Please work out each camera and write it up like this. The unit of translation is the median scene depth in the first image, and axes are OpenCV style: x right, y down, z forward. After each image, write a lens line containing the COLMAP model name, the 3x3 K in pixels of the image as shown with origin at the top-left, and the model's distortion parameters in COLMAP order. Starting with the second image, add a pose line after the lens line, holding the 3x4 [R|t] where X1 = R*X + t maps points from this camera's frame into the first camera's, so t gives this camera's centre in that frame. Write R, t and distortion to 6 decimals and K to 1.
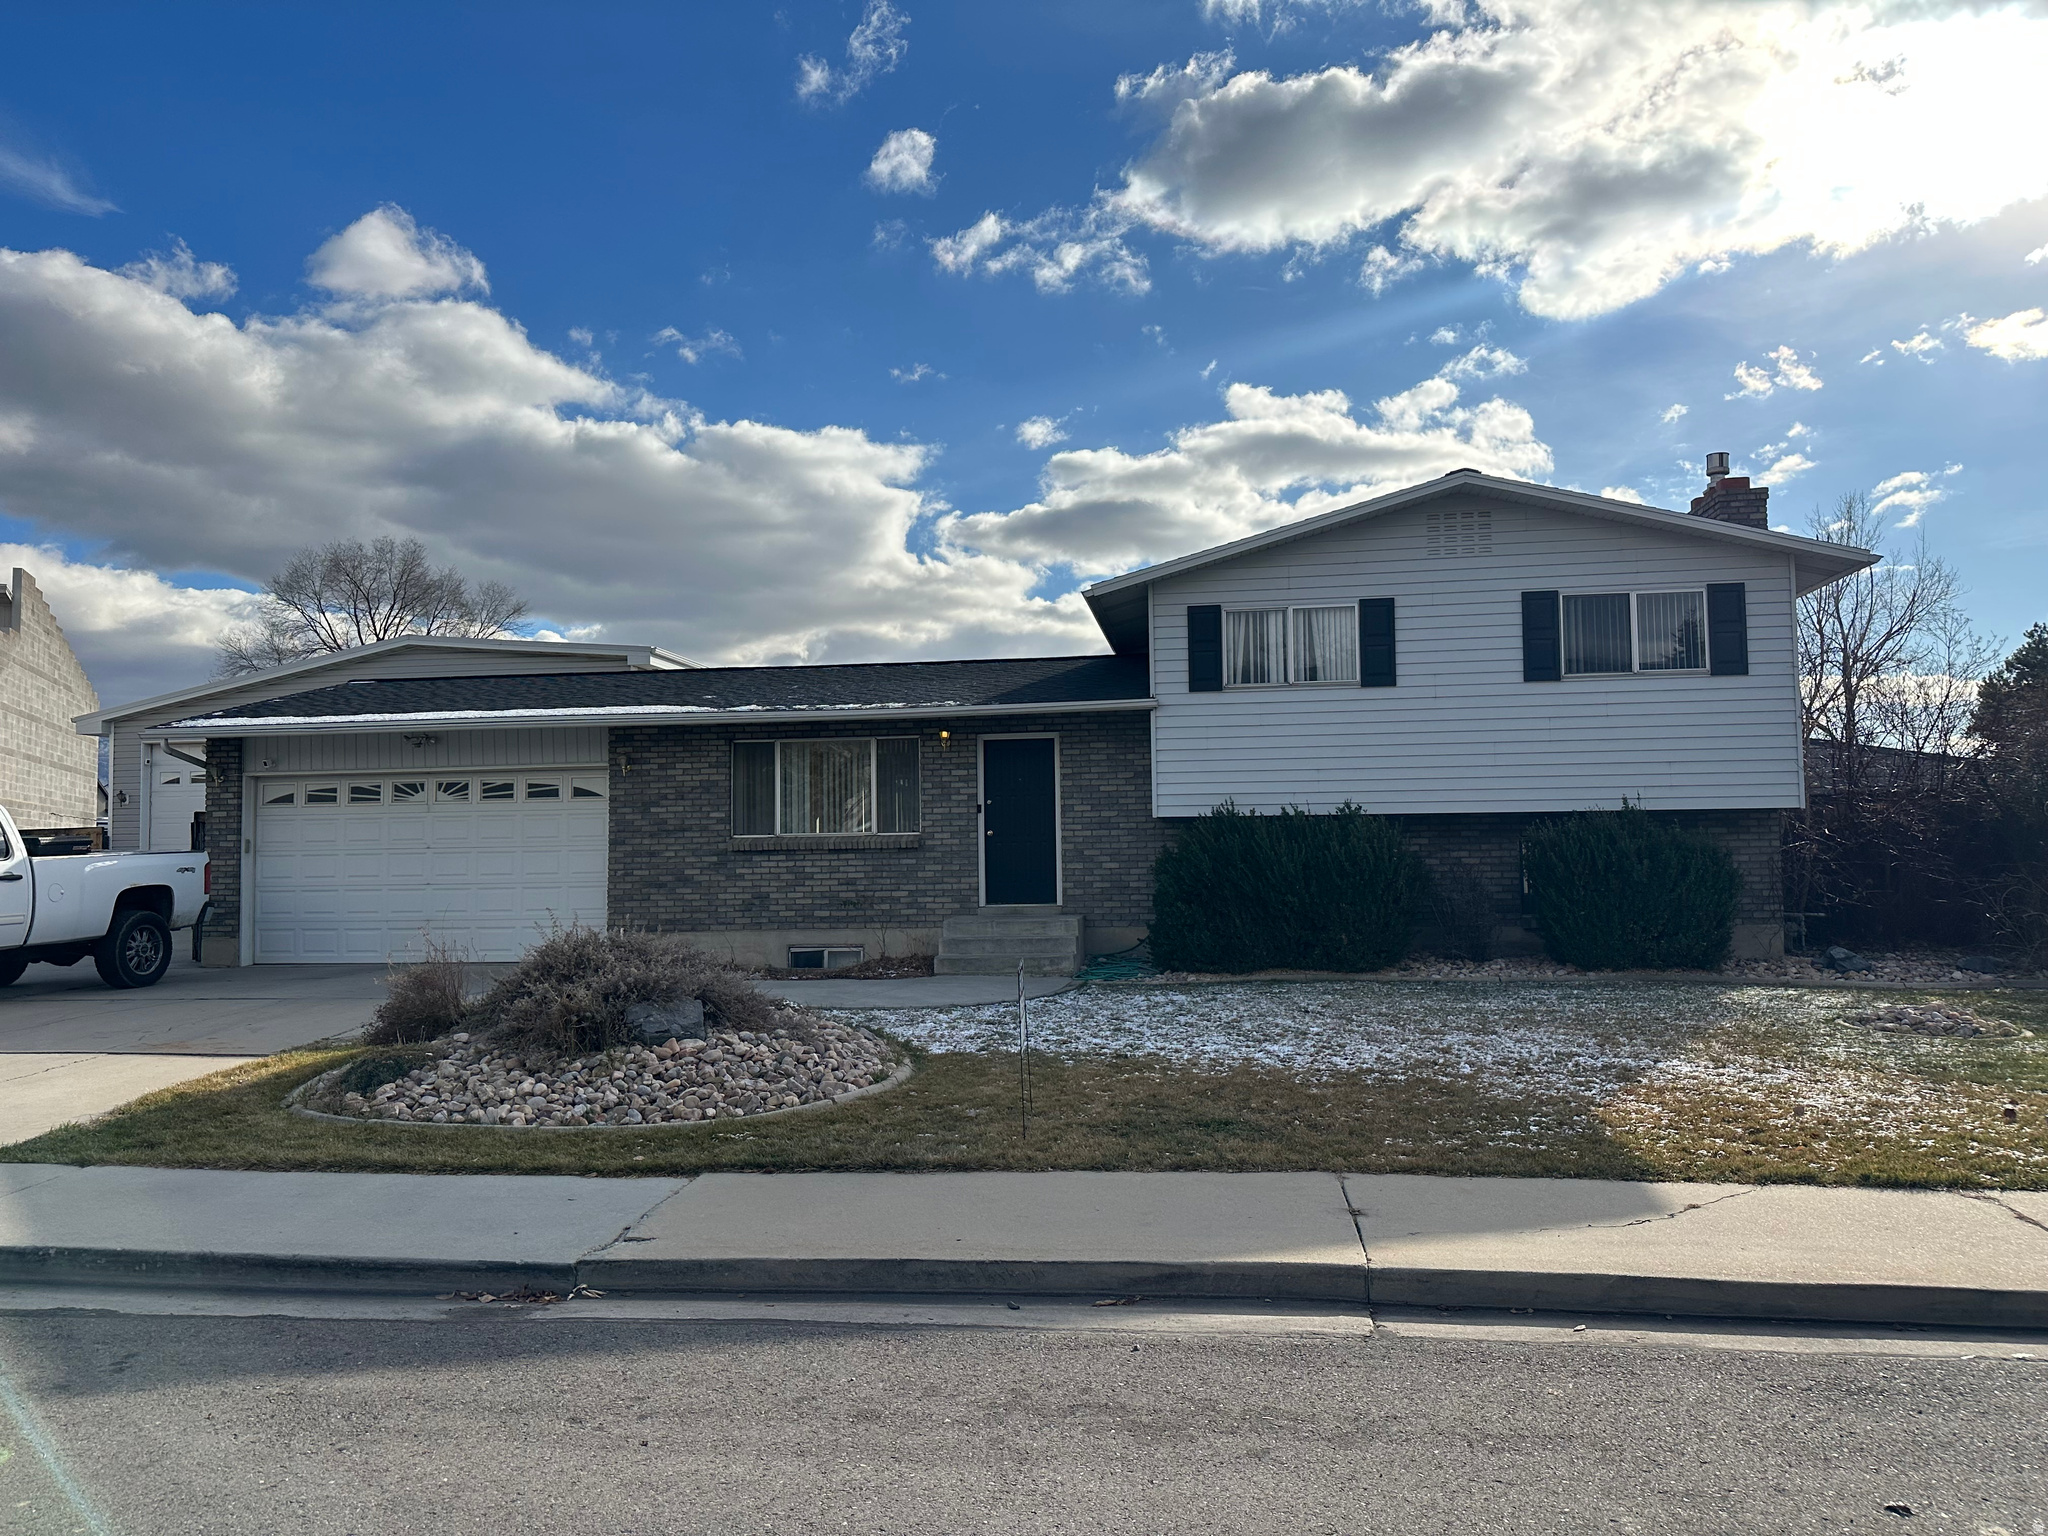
lens RADIAL K [[1438.2, 0, 1029.5], [0, 1438.2, 763.7], [0, 0, 1]] dist [0.064713, -0.003574]
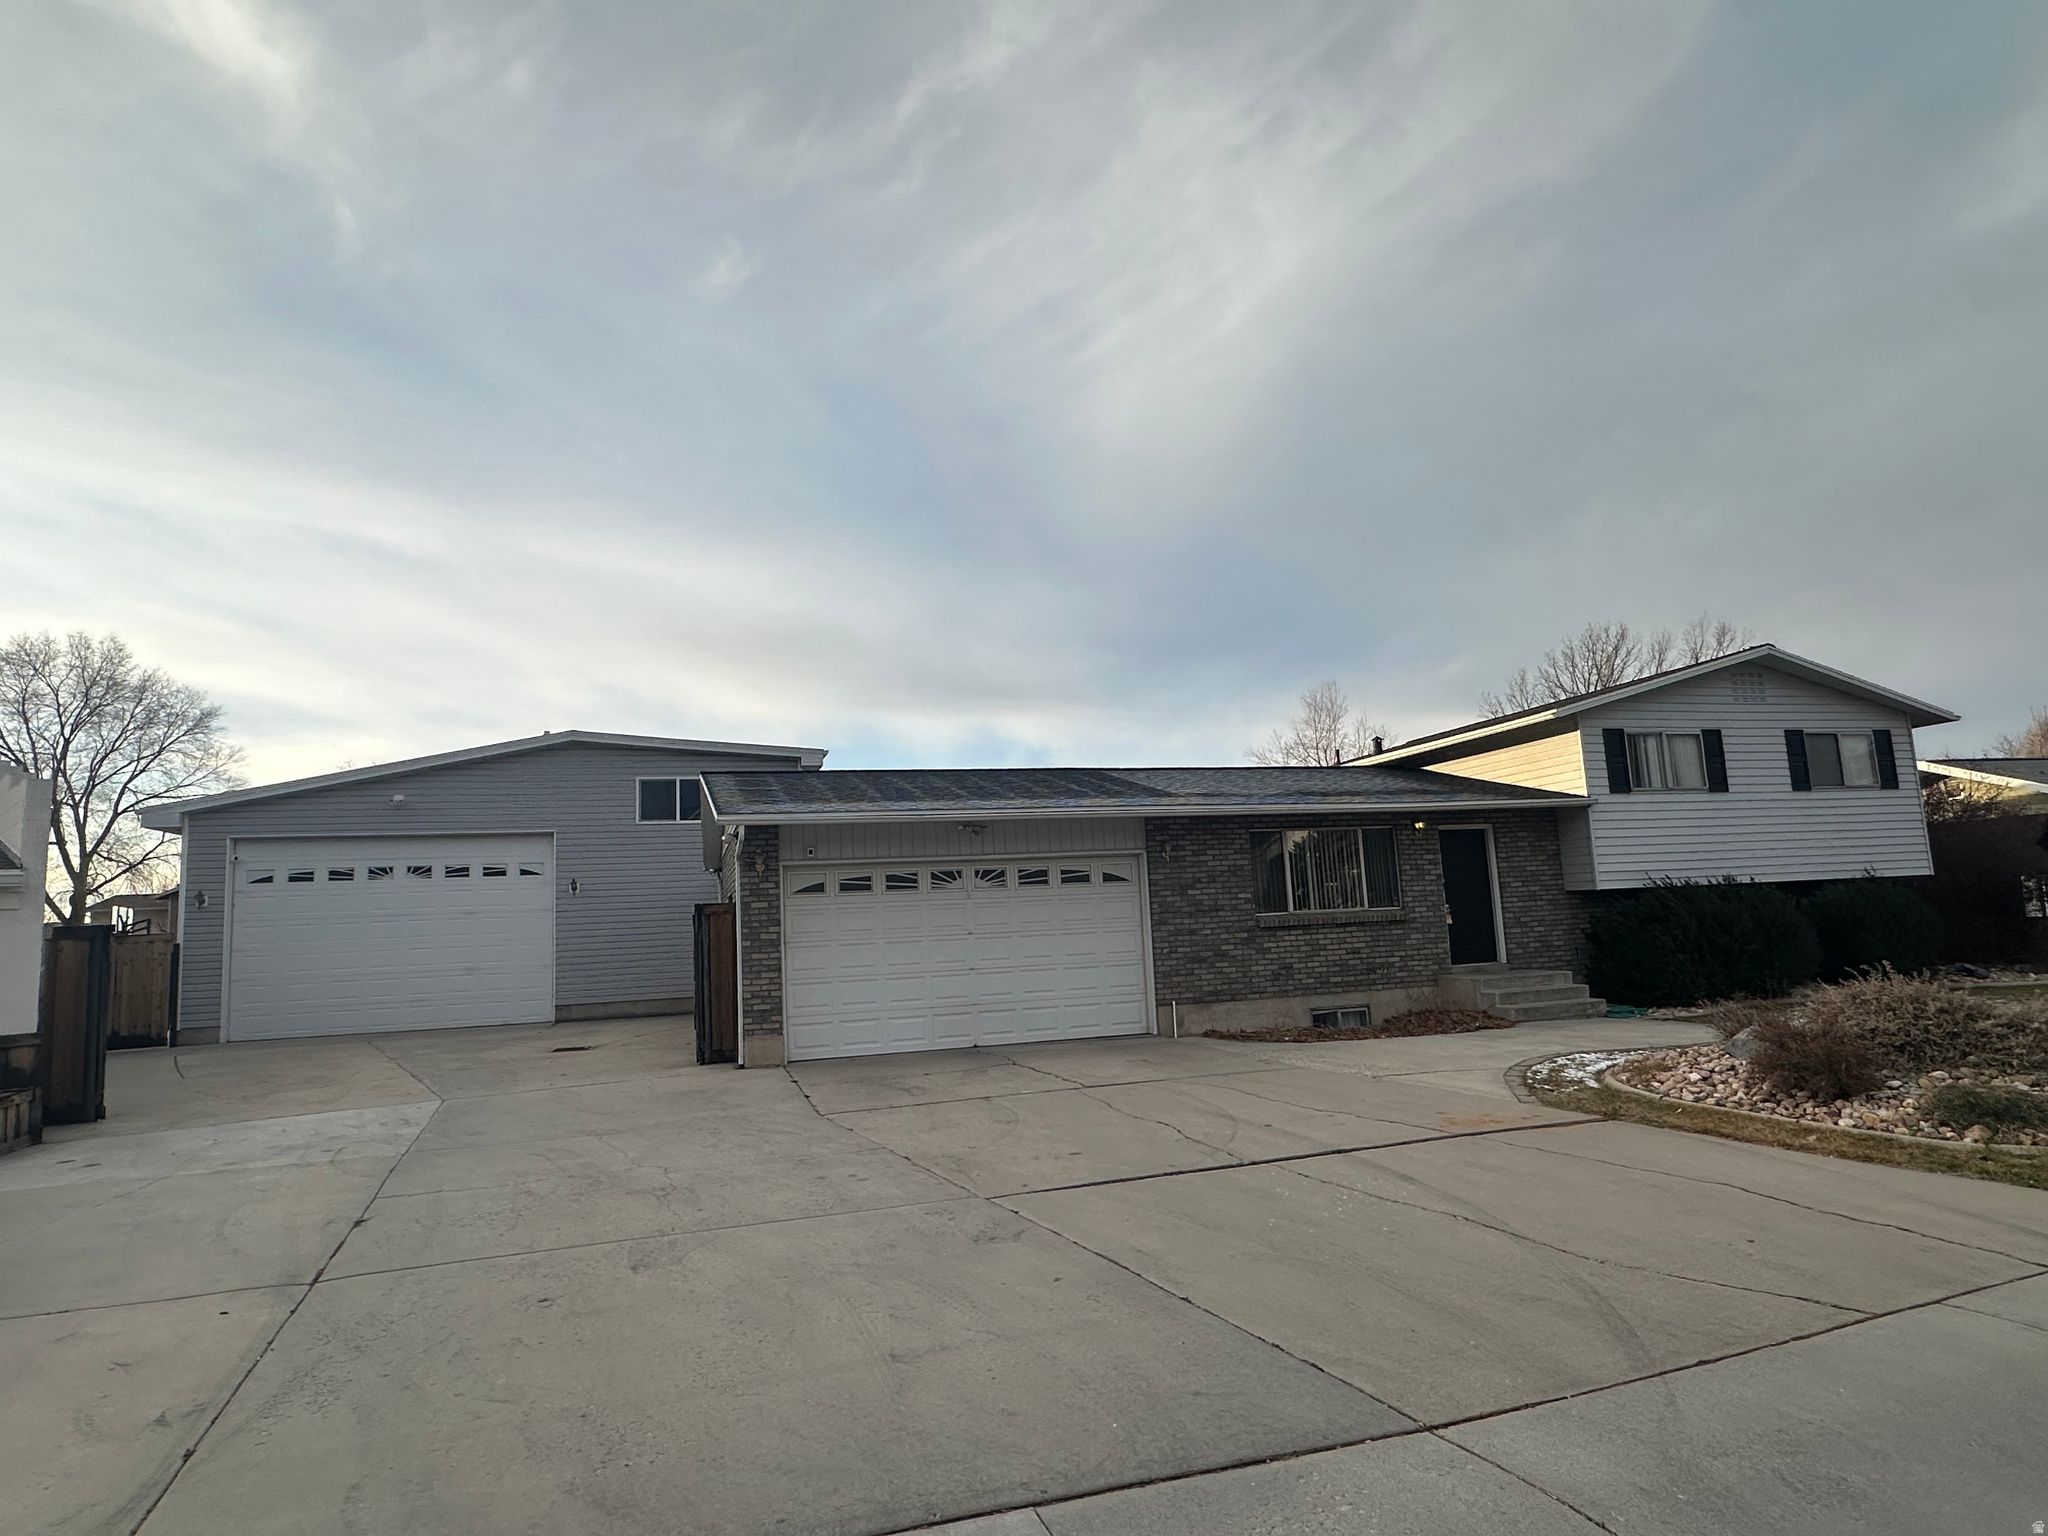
lens RADIAL K [[1160.0, 0, 1011.0], [0, 1160.0, 755.9], [0, 0, 1]] dist [-0.006589, -0.001382]
pose [[0.909222, 0.032658, 0.415029, -0.768547], [0.007991, 0.995366, -0.095829, 0.012207], [-0.416235, 0.090446, 0.904748, 0.246471]]
